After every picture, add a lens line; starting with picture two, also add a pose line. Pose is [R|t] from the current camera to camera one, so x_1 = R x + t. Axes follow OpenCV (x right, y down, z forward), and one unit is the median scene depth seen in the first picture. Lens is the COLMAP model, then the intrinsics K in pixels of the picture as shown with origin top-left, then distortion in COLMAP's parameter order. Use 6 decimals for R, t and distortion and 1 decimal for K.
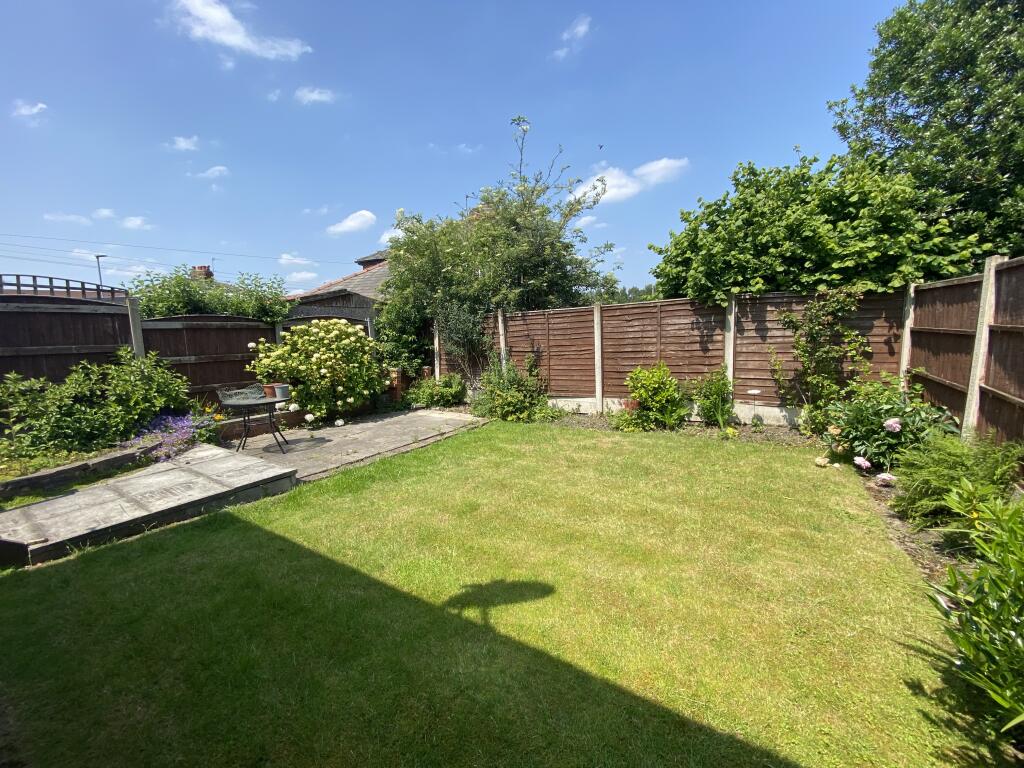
lens RADIAL K [[421.9, 0, 501.5], [0, 421.9, 380.7], [0, 0, 1]] dist [0.011727, -0.001764]
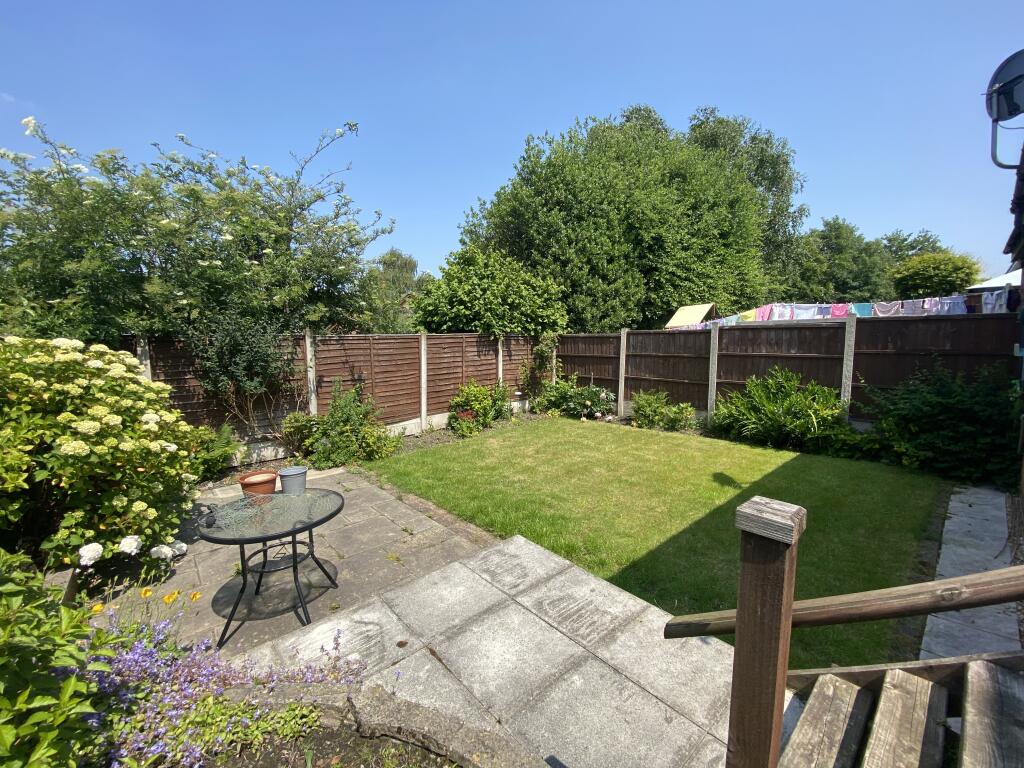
lens RADIAL K [[421.9, 0, 513.1], [0, 421.9, 385.3], [0, 0, 1]] dist [0.011727, -0.001764]
pose [[0.234474, -0.072632, 0.969405, -0.788893], [0.117304, 0.992032, 0.045954, -0.065889], [-0.965019, 0.102940, 0.241125, 0.510474]]
